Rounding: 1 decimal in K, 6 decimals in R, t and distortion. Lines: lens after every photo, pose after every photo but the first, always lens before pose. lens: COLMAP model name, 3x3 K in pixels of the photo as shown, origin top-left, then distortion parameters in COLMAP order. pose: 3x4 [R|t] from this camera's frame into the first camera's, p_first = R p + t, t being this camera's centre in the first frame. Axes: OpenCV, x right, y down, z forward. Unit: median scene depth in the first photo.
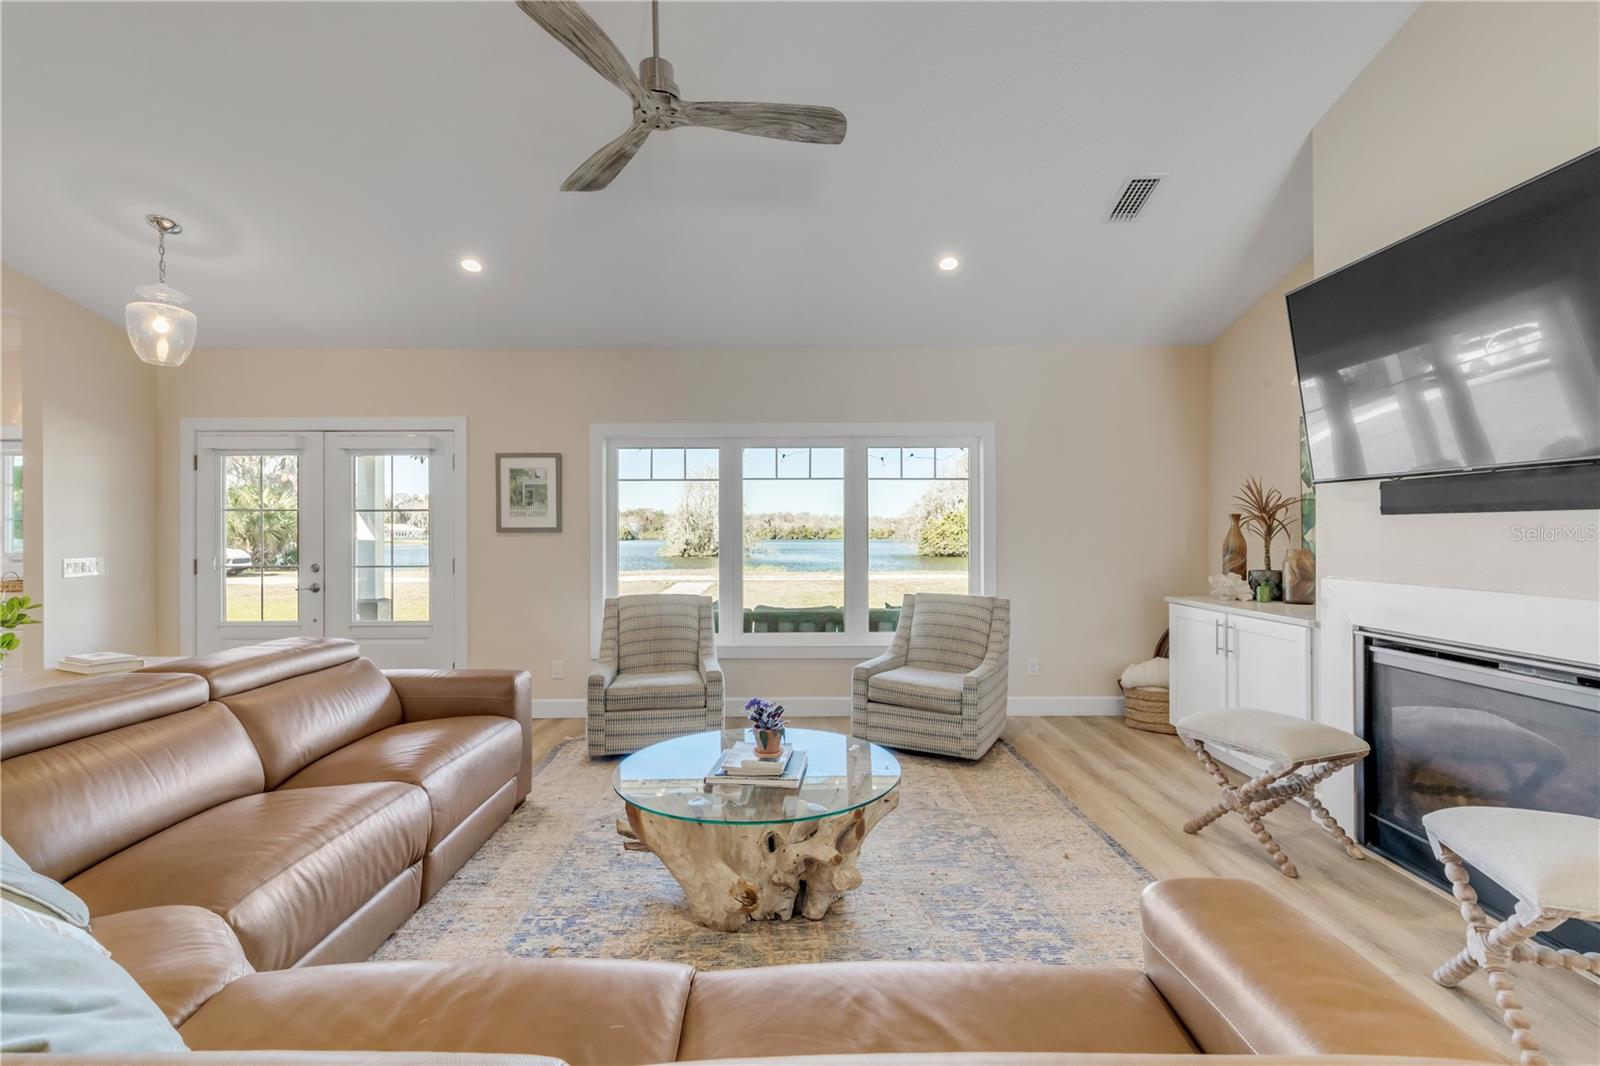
lens RADIAL K [[719.7, 0, 801.3], [0, 719.7, 531.1], [0, 0, 1]] dist [0.005051, -0.002758]
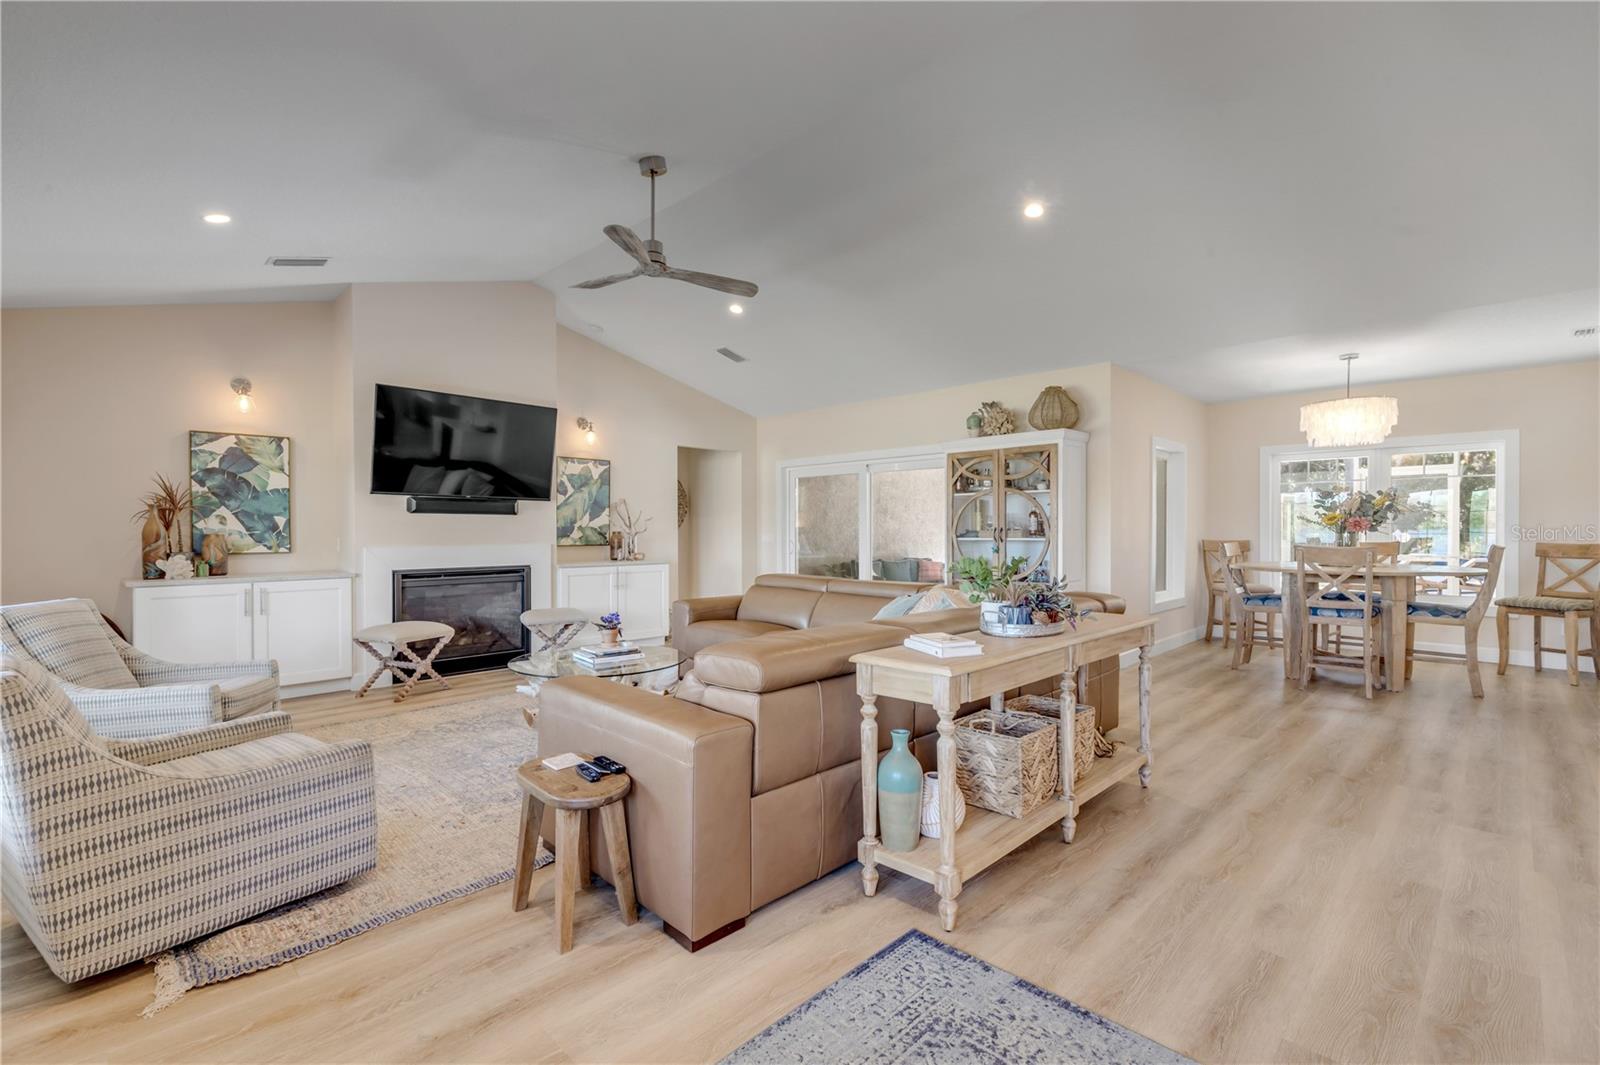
lens RADIAL K [[719.7, 0, 797.2], [0, 719.7, 532.7], [0, 0, 1]] dist [0.005051, -0.002758]
pose [[-0.703512, 0.000803, 0.710683, -0.776259], [0.001953, 0.999998, 0.000803, 0.018982], [-0.710680, 0.001952, -0.703512, 0.919188]]
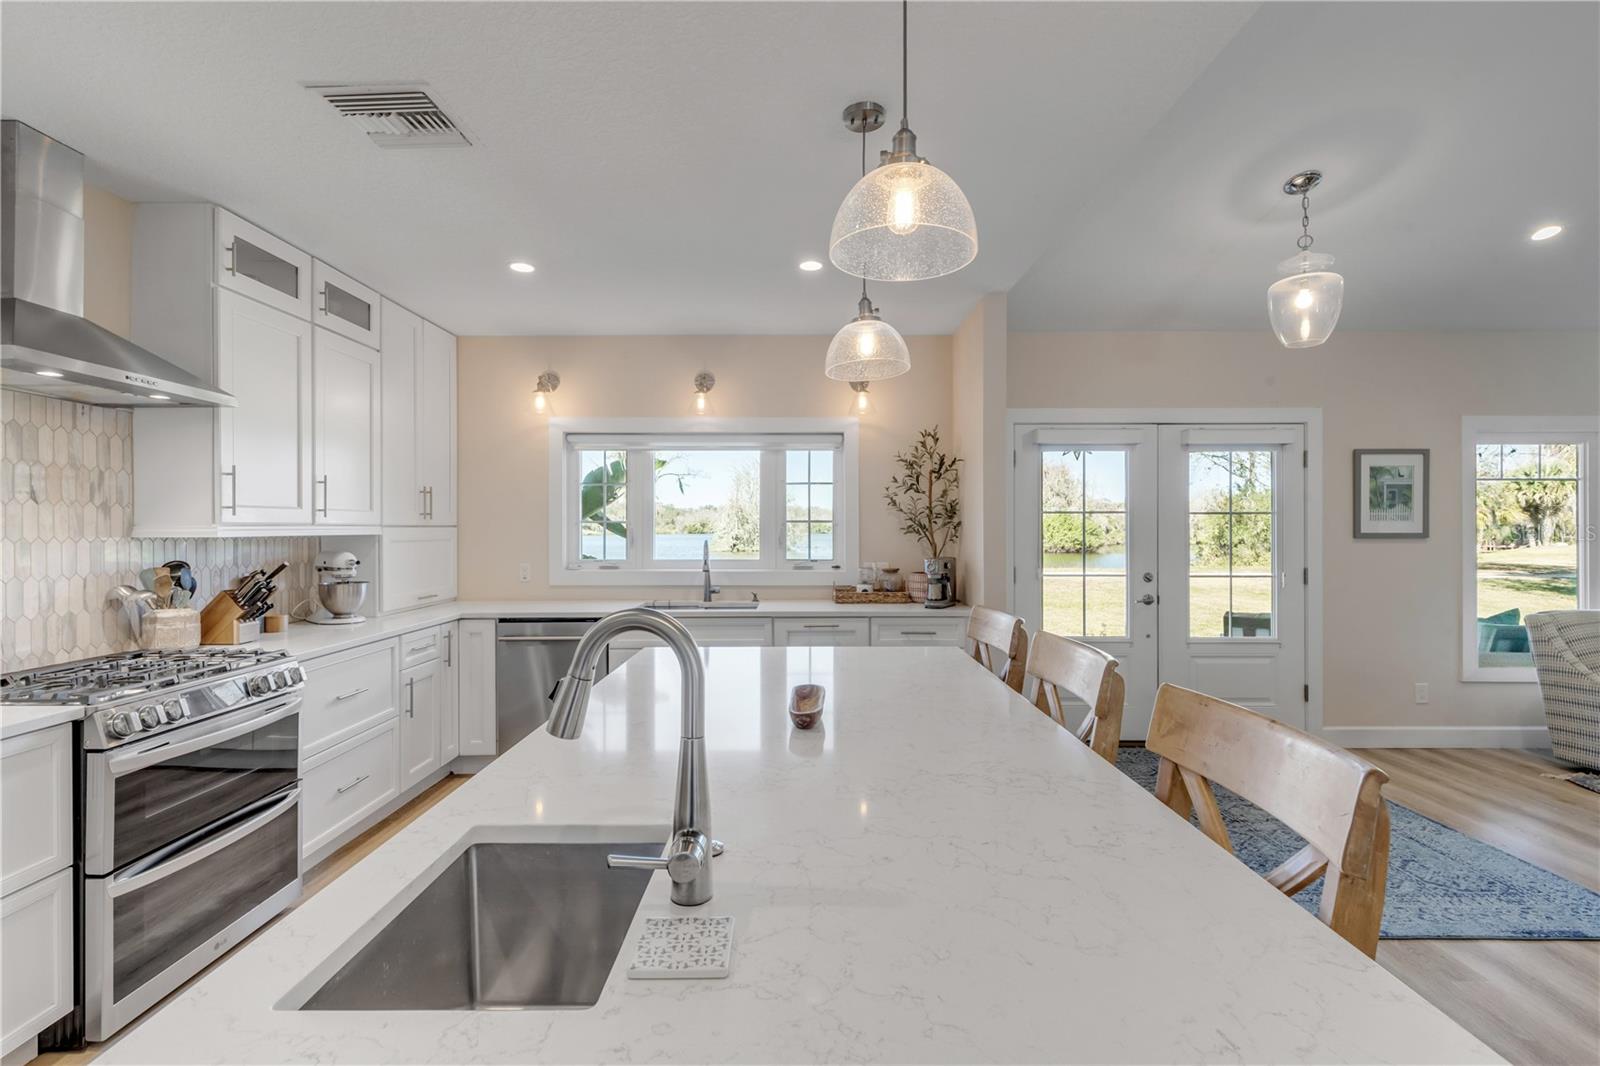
lens RADIAL K [[719.7, 0, 796.6], [0, 719.7, 526.2], [0, 0, 1]] dist [0.005051, -0.002758]
pose [[0.999918, 0.002446, -0.012554, -1.099242], [-0.002429, 0.999996, 0.001327, -0.012458], [0.012557, -0.001296, 0.999920, 0.101709]]
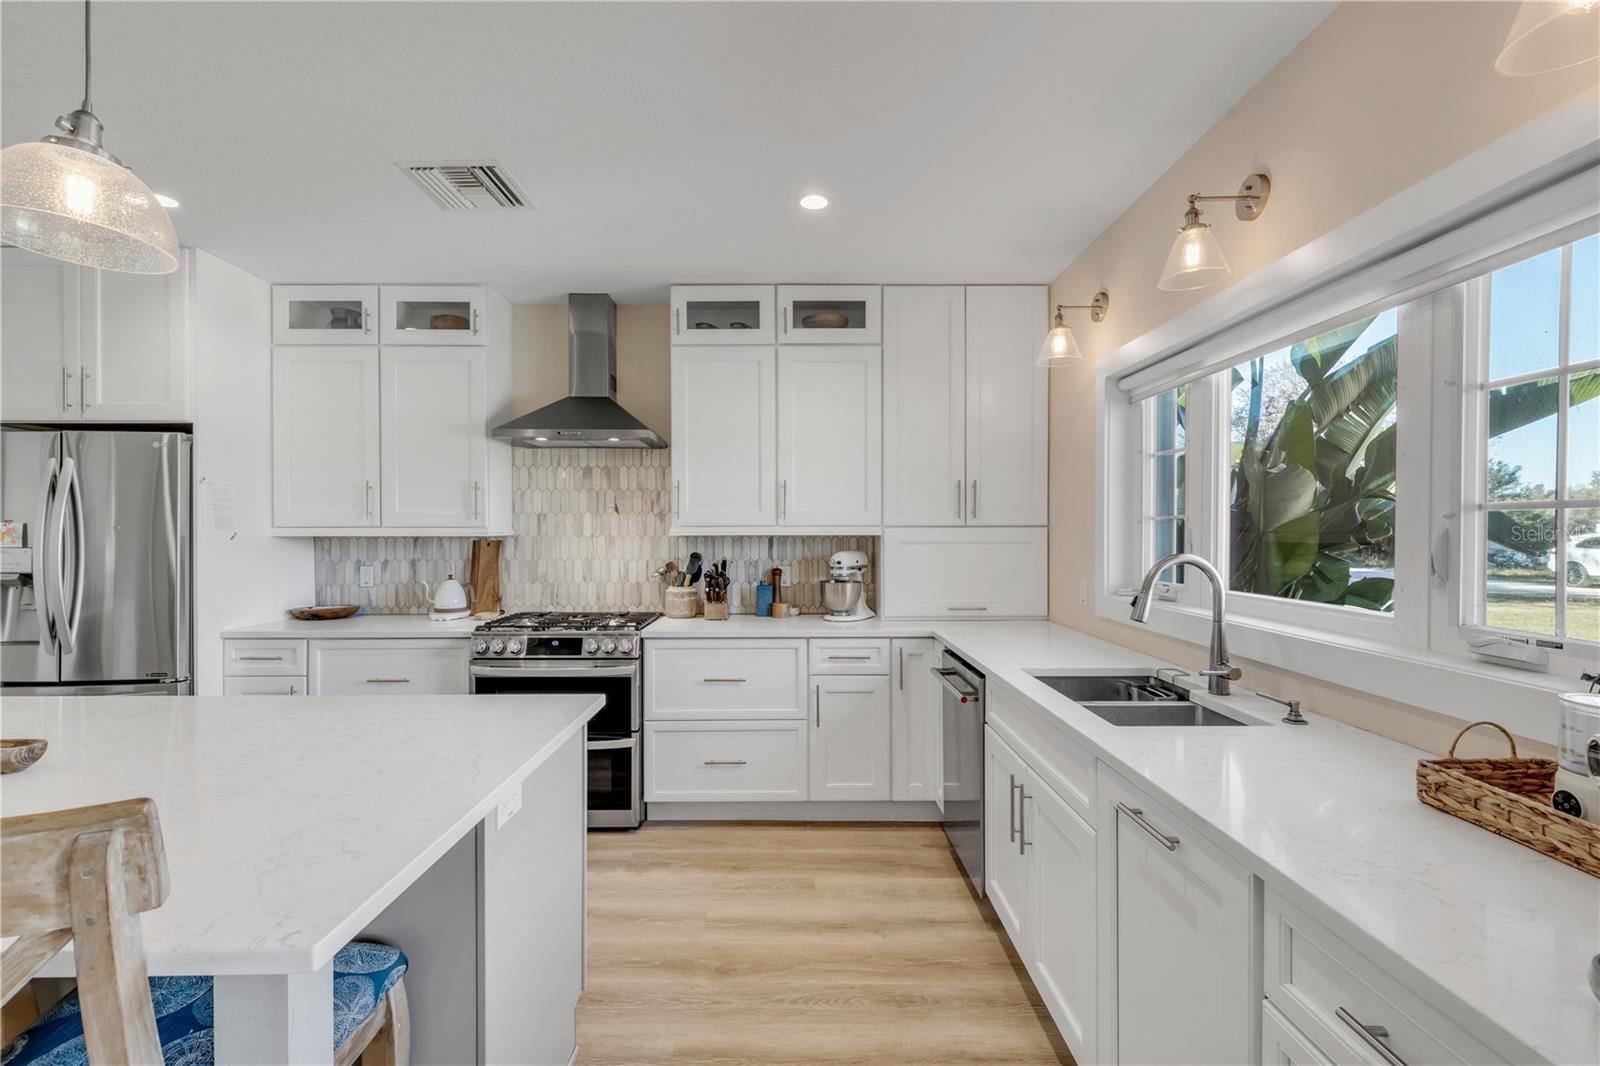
lens RADIAL K [[719.7, 0, 798.1], [0, 719.7, 532.7], [0, 0, 1]] dist [0.005051, -0.002758]
pose [[-0.002907, 0.007006, -0.999971, -0.829543], [0.004004, 0.999968, 0.006995, -0.009865], [0.999988, -0.003984, -0.002935, 0.749515]]
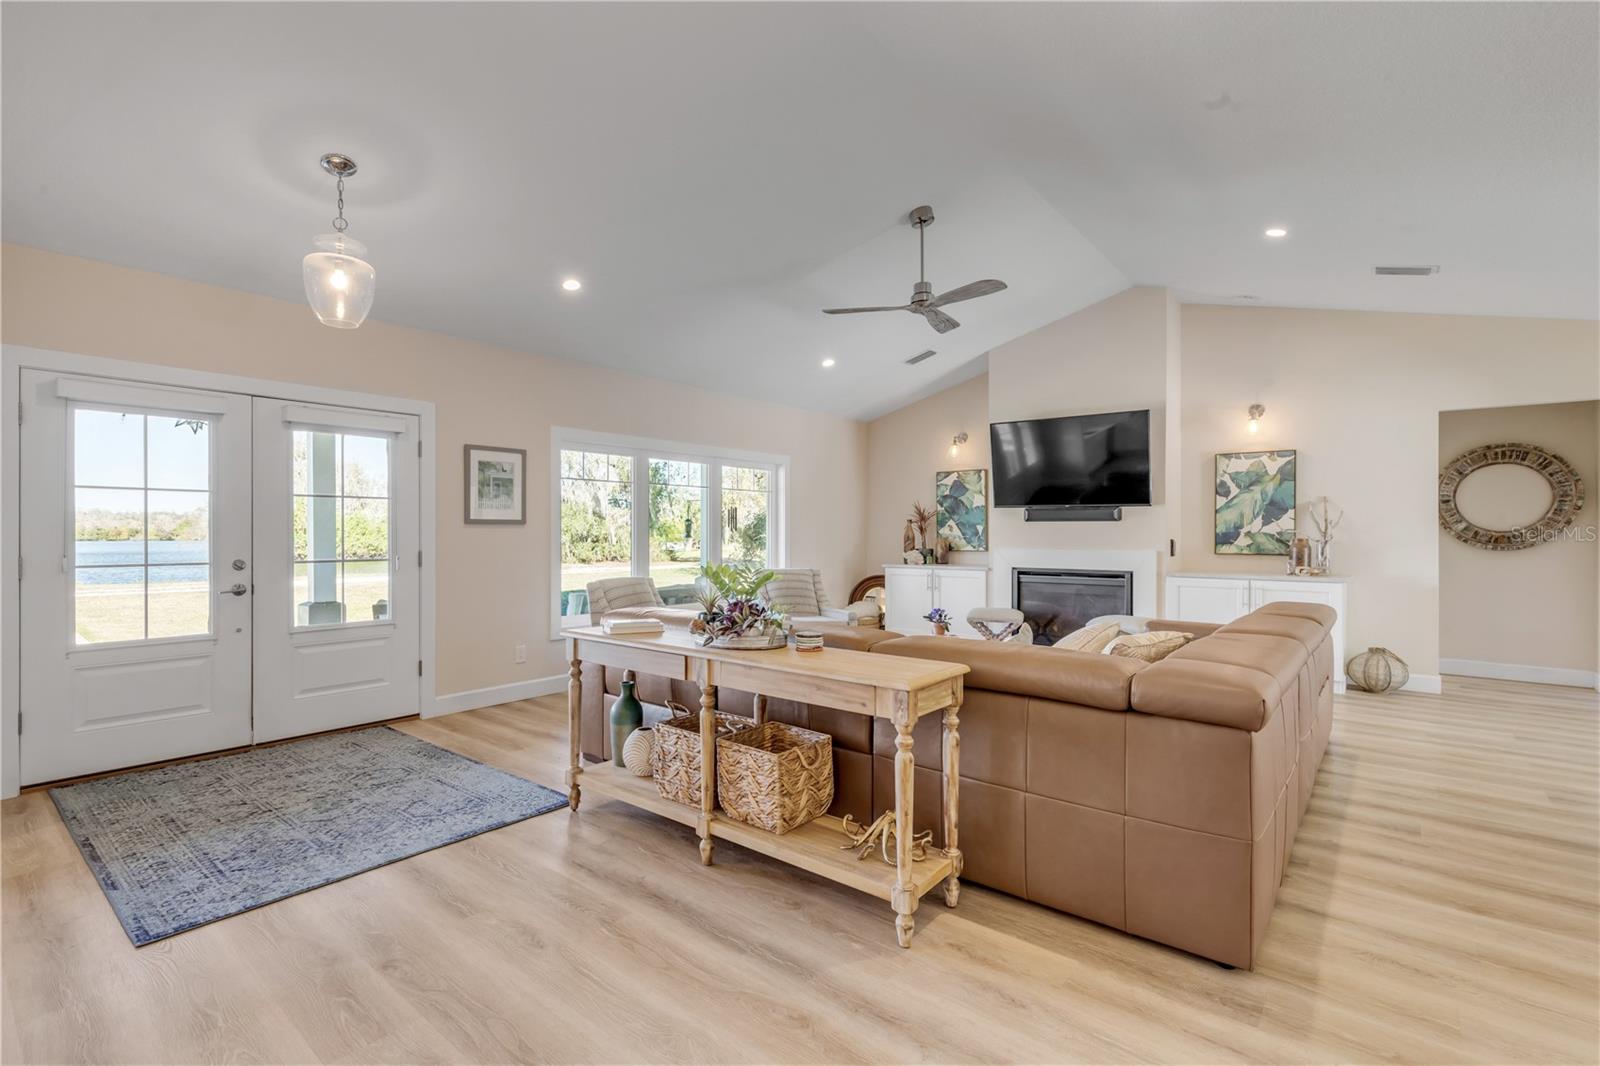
lens RADIAL K [[719.7, 0, 797.1], [0, 719.7, 533.9], [0, 0, 1]] dist [0.005051, -0.002758]
pose [[0.638833, 0.002711, 0.769341, -0.894827], [-0.005028, 0.999987, 0.000651, 0.012964], [-0.769329, -0.004284, 0.638838, 0.011762]]
